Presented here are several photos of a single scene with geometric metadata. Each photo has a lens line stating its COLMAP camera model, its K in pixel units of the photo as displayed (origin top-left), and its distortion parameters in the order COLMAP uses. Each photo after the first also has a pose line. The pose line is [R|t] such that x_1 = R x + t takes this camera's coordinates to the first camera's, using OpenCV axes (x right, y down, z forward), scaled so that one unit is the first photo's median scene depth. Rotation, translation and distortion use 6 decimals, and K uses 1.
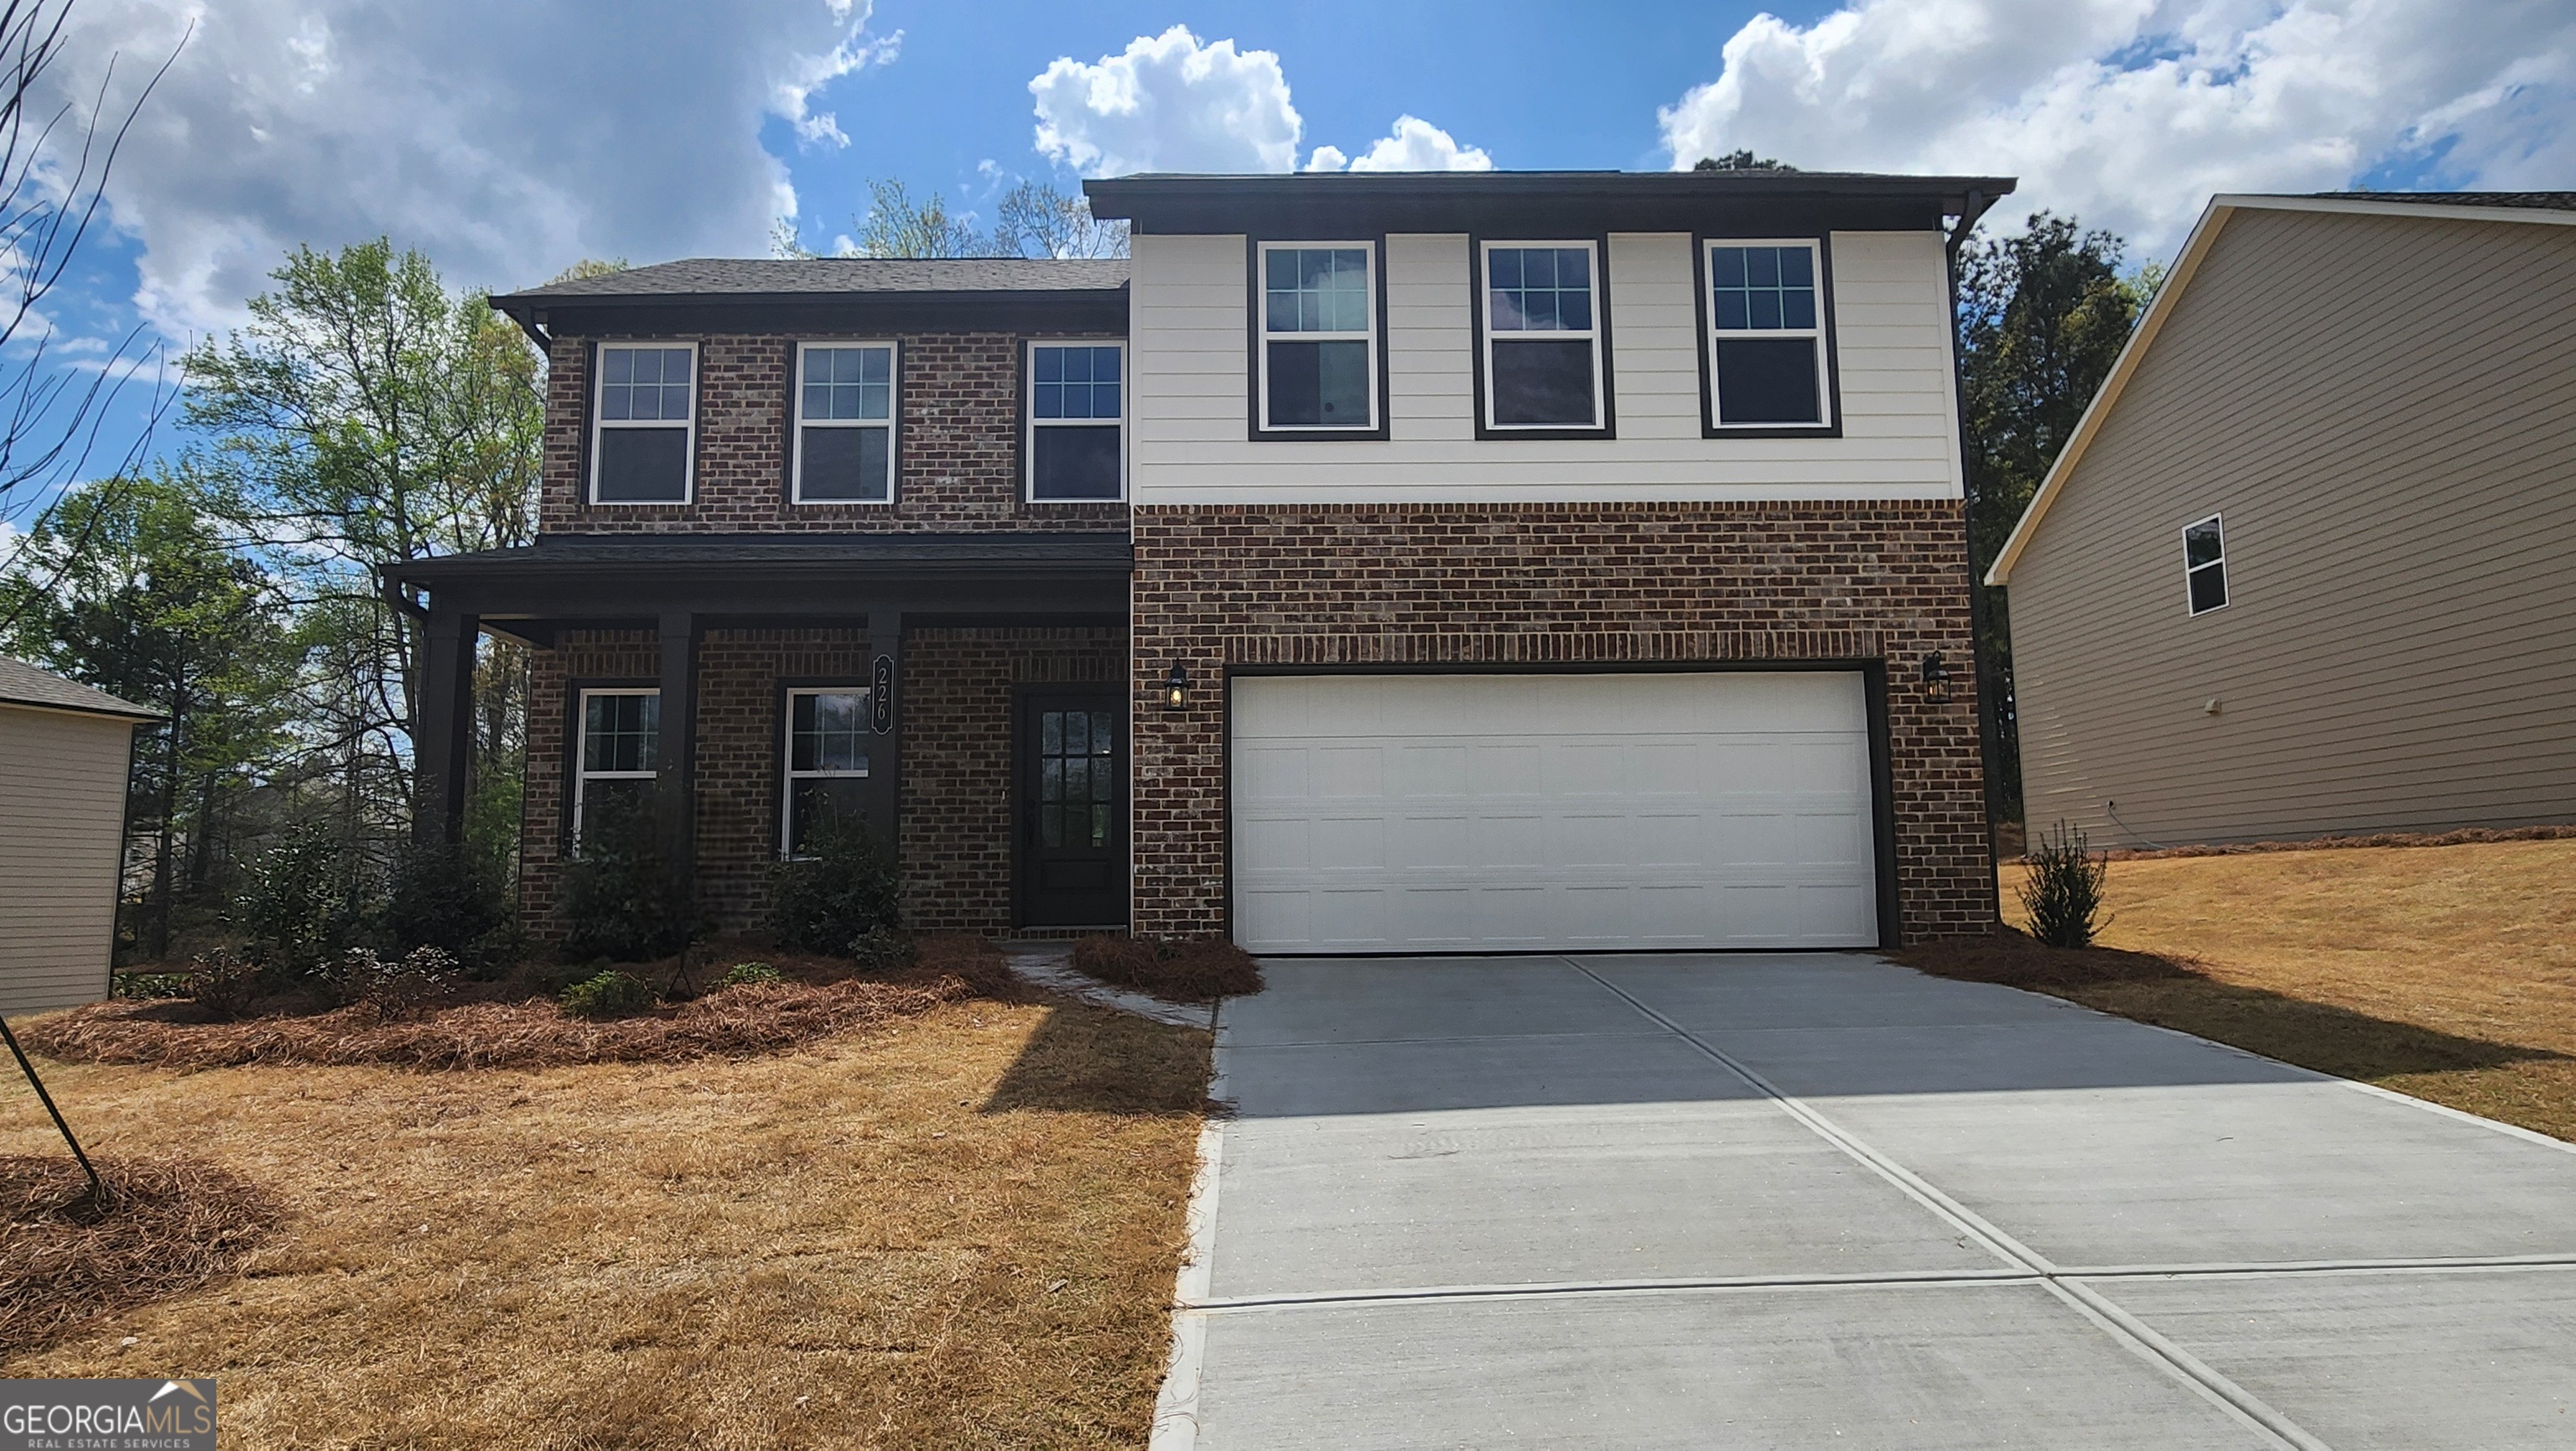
lens RADIAL K [[1365.2, 0, 1282.1], [0, 1365.2, 735.6], [0, 0, 1]] dist [-0.001509, 0.000029]
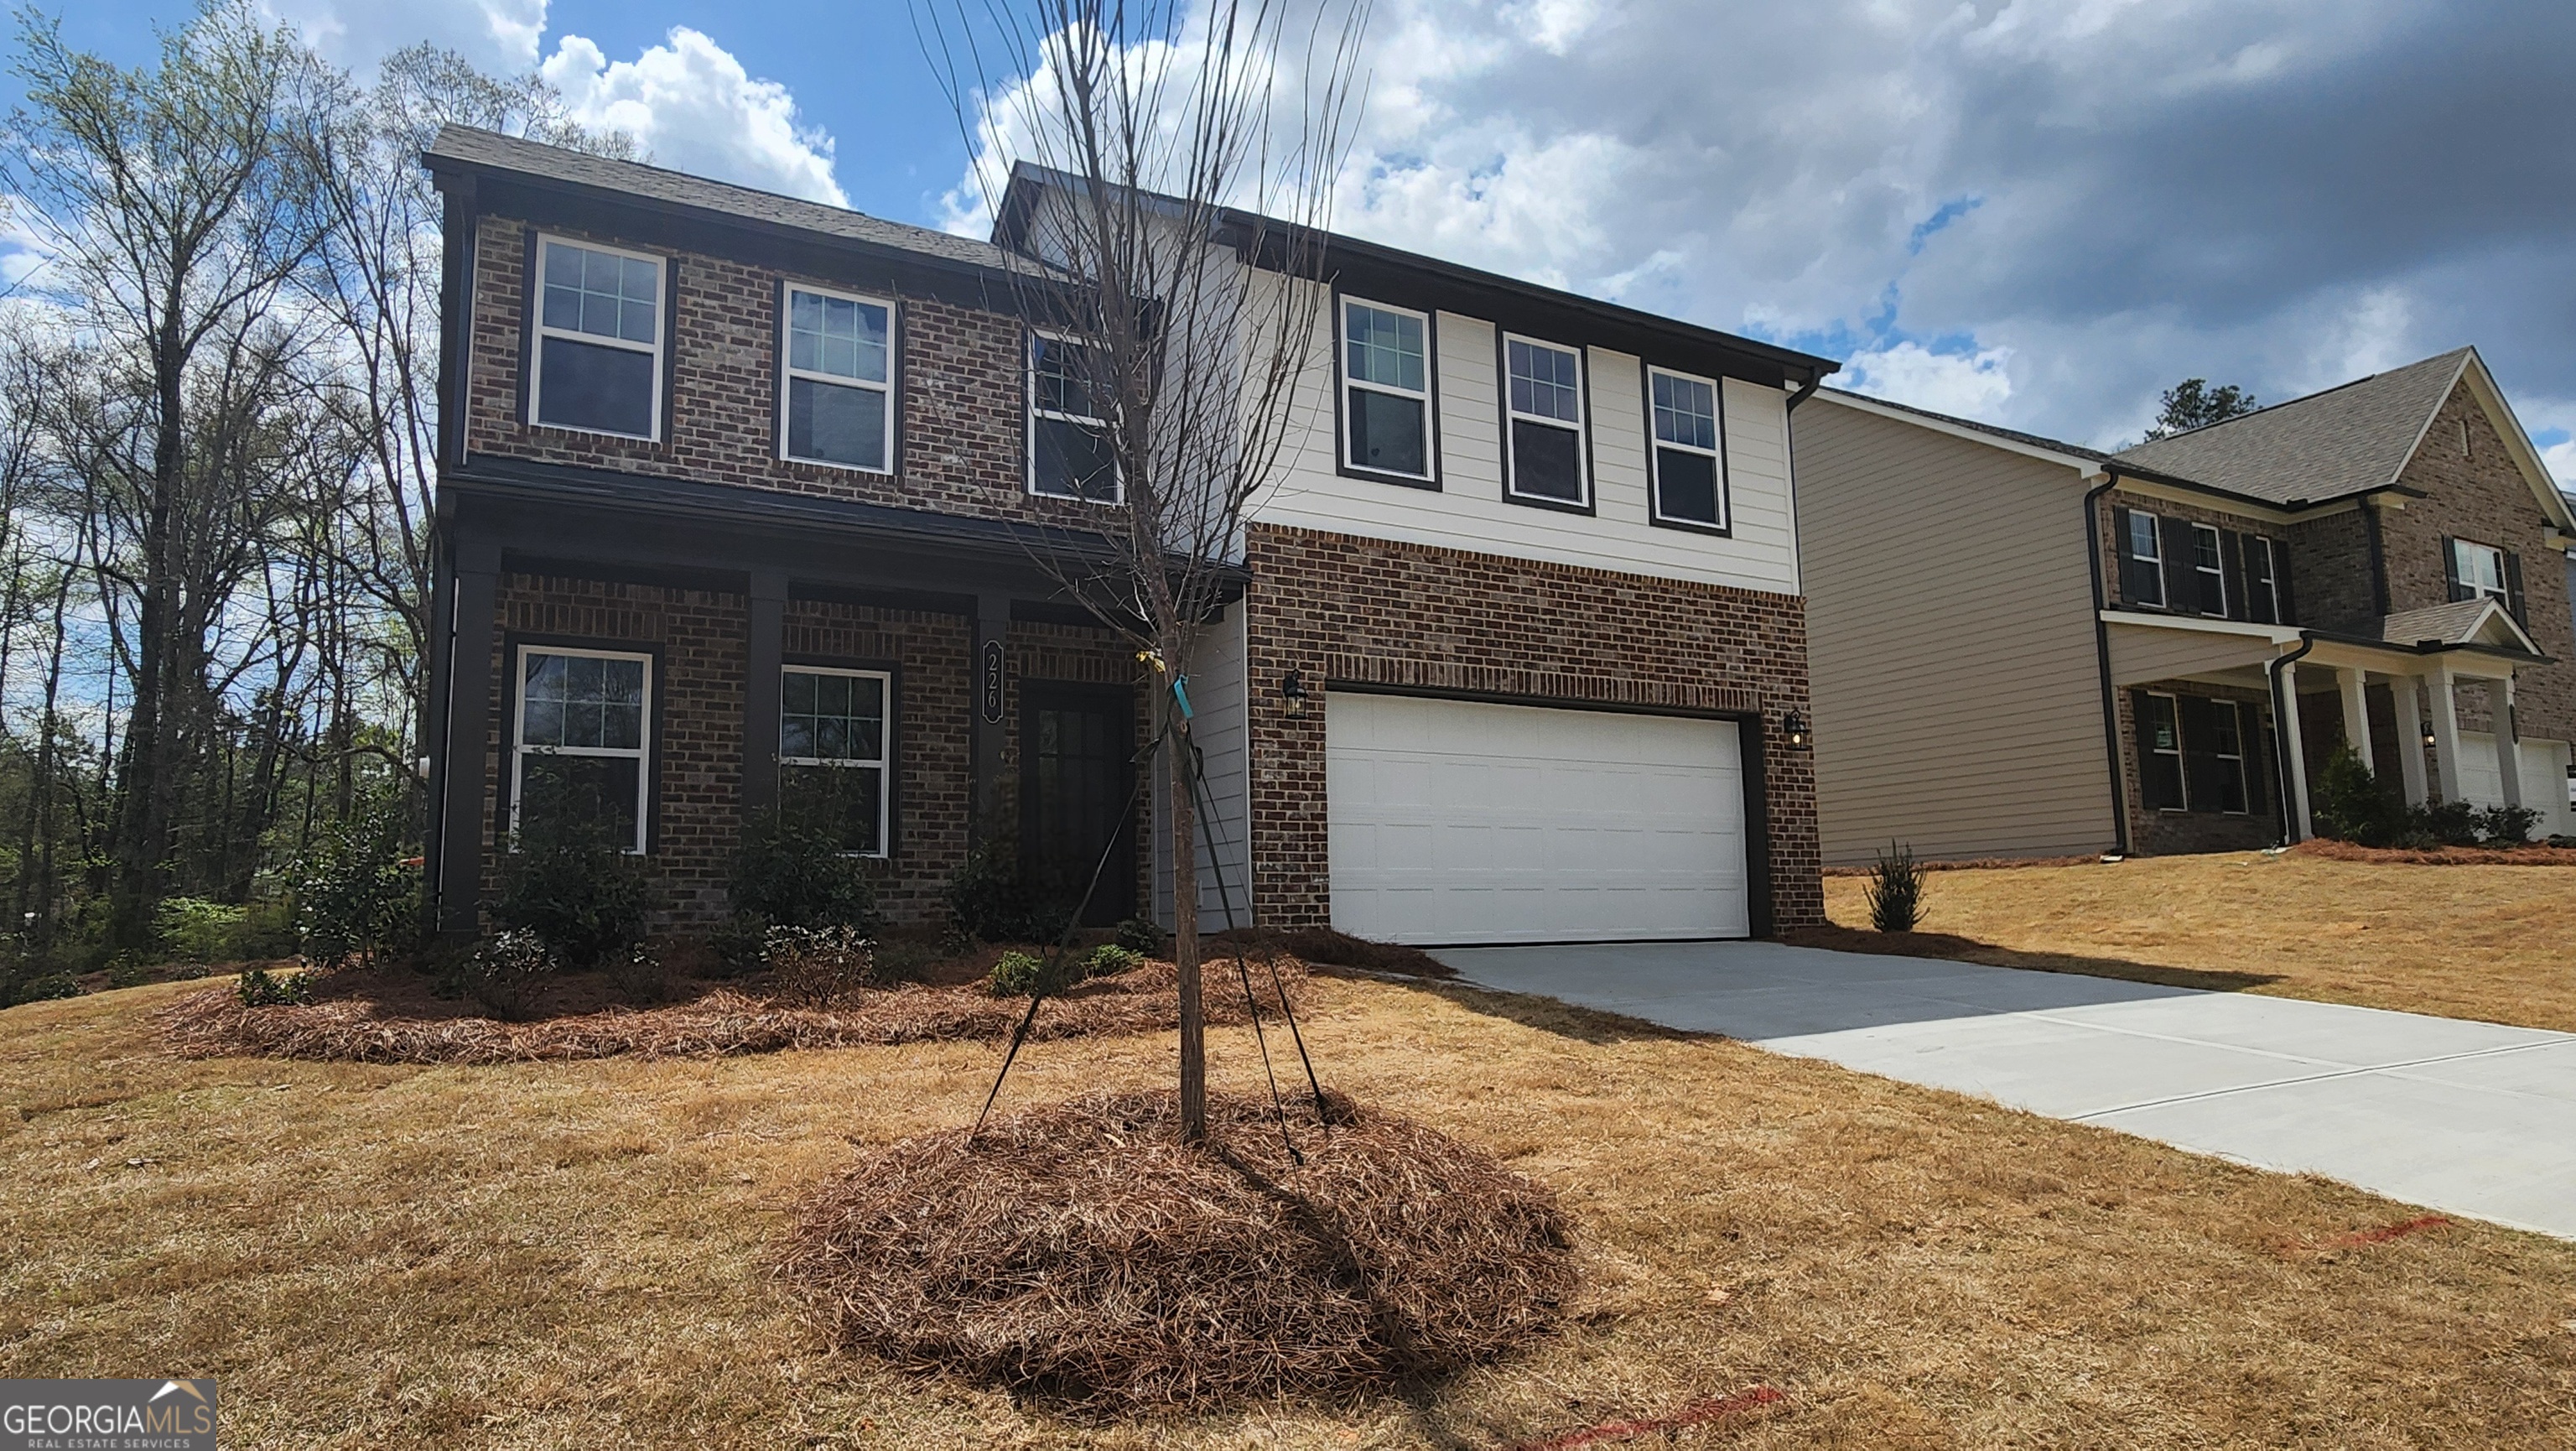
lens RADIAL K [[1476.8, 0, 1279.8], [0, 1476.8, 738.5], [0, 0, 1]] dist [-0.002972, 0.000337]
pose [[0.877218, 0.057865, 0.476593, -0.619128], [-0.048411, 0.998311, -0.032103, 0.033998], [-0.477646, 0.005088, 0.878538, -0.010820]]
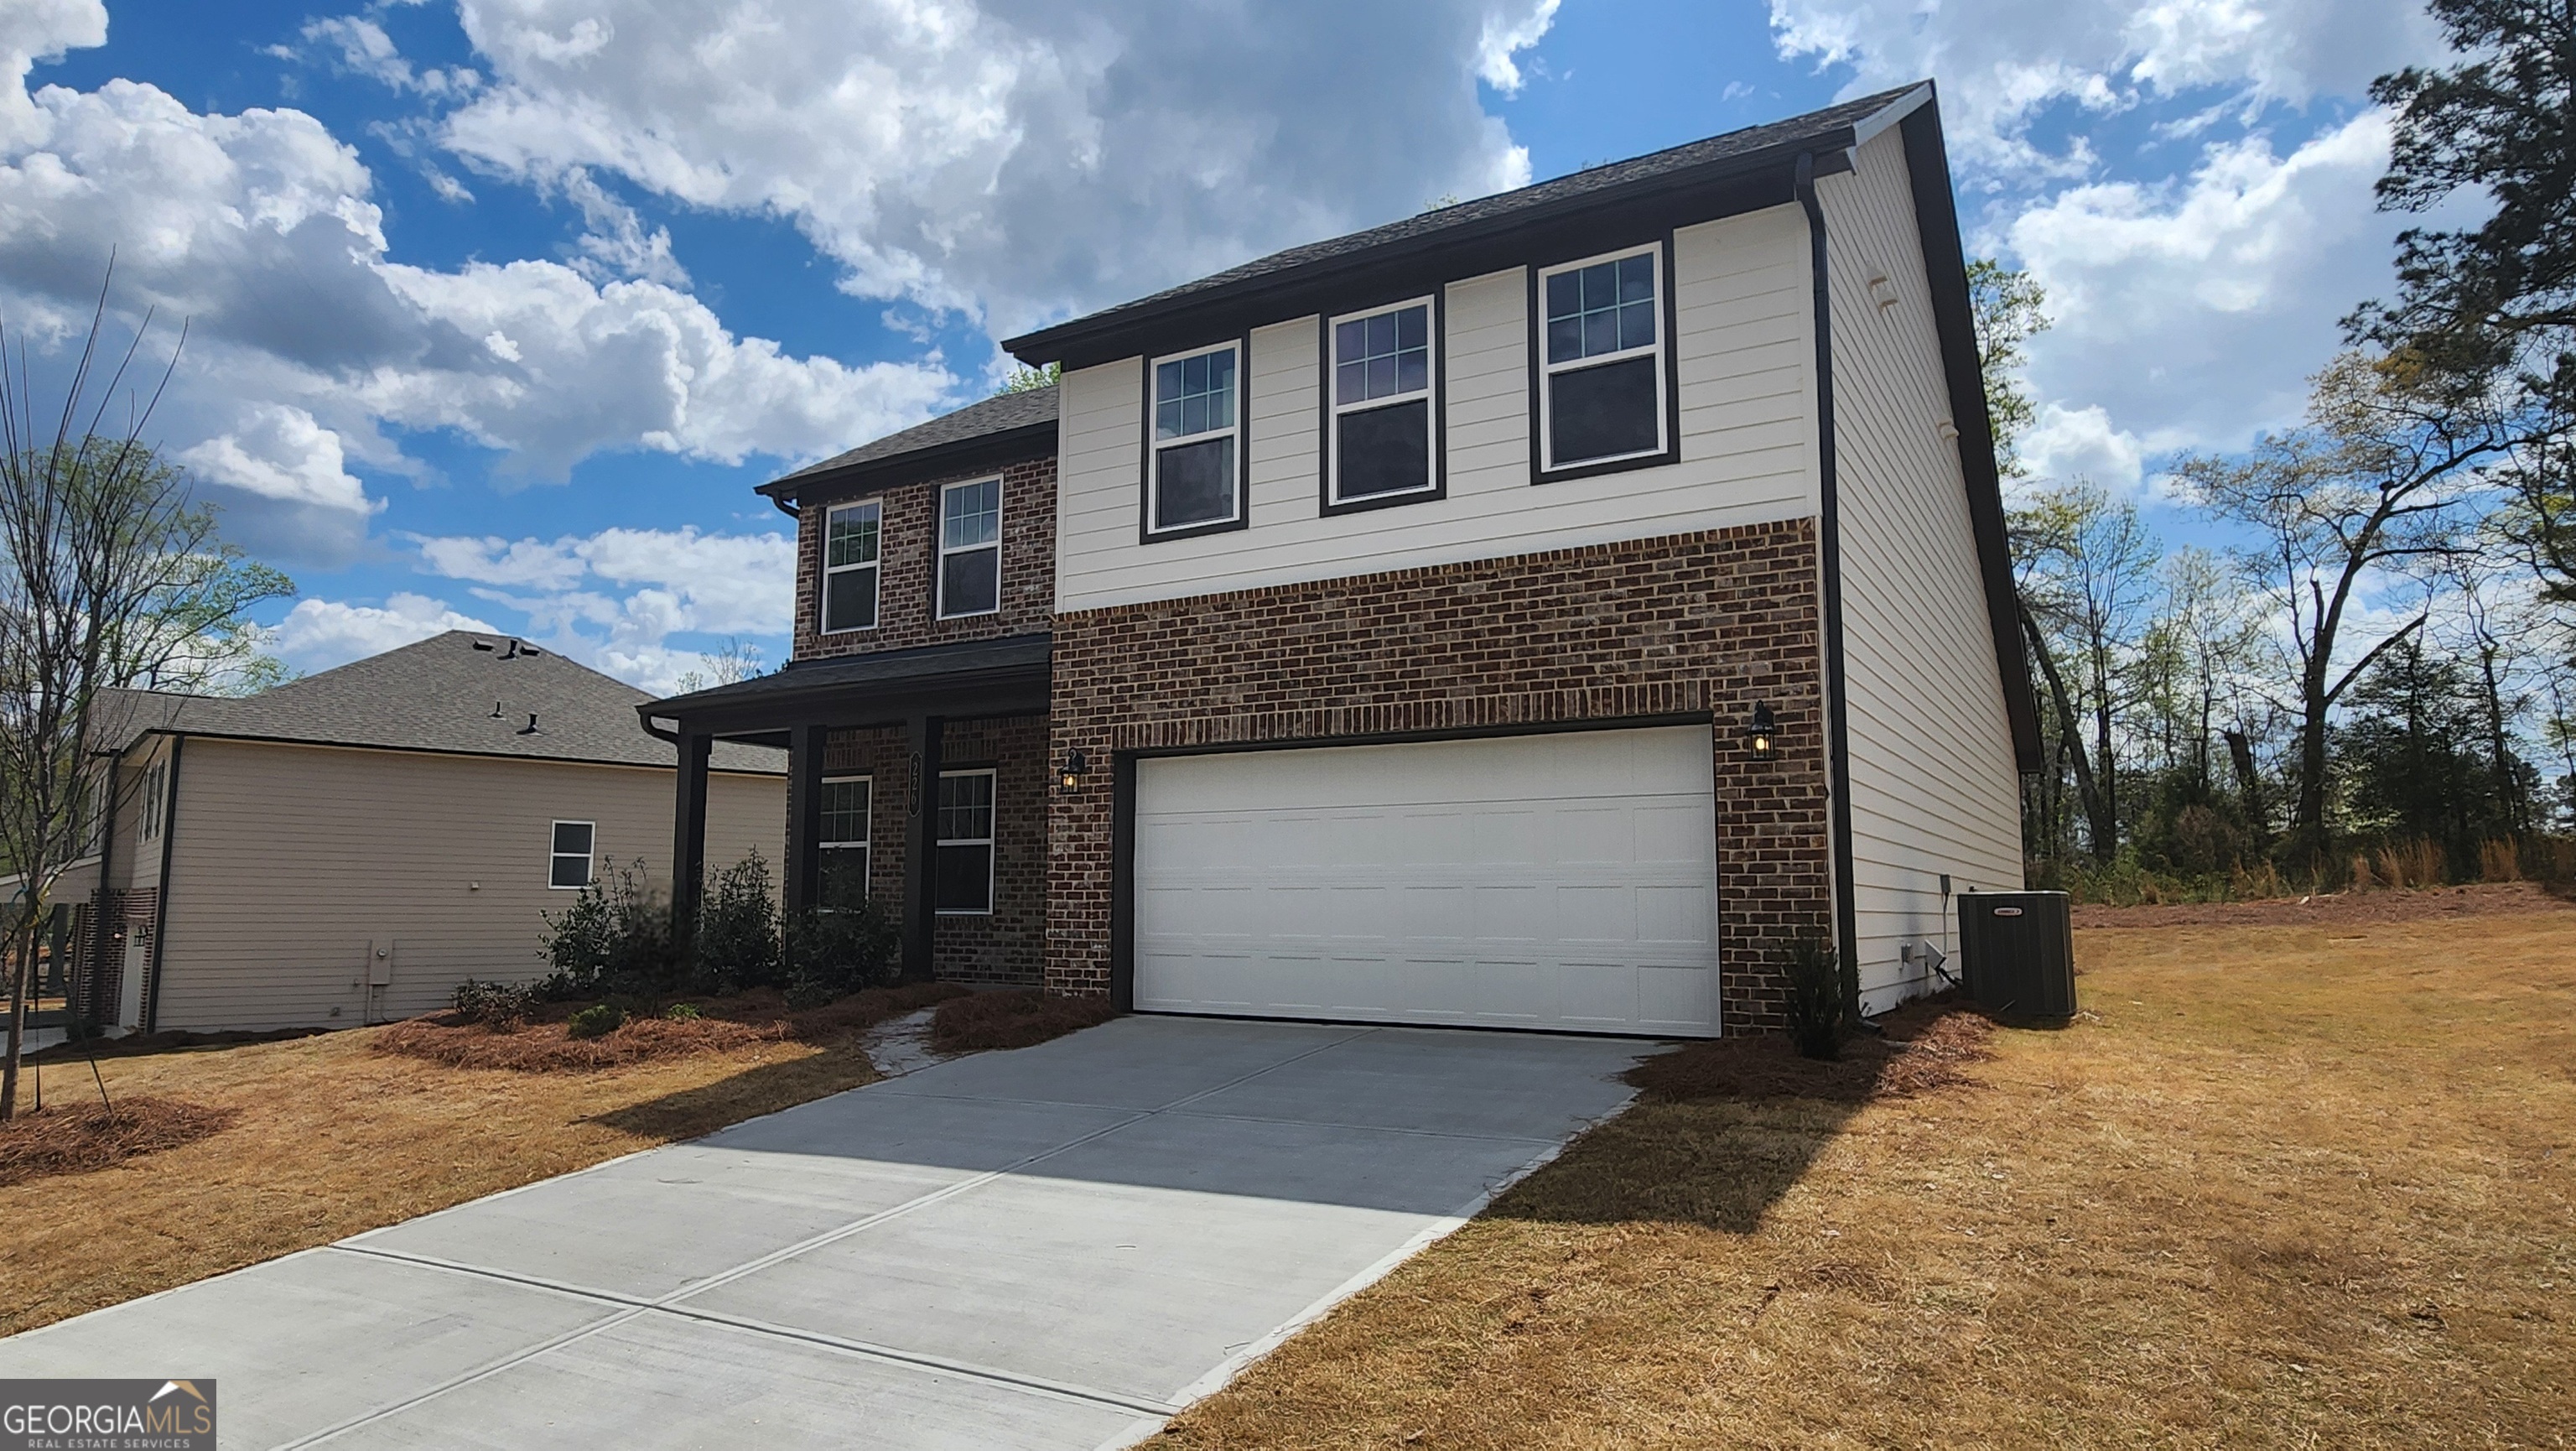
lens RADIAL K [[1476.8, 0, 1279.8], [0, 1476.8, 738.5], [0, 0, 1]] dist [-0.002972, 0.000337]
pose [[0.850667, -0.047072, -0.523593, 0.695780], [0.049798, 0.998720, -0.008880, -0.043779], [0.523340, -0.018520, 0.851922, 0.041030]]
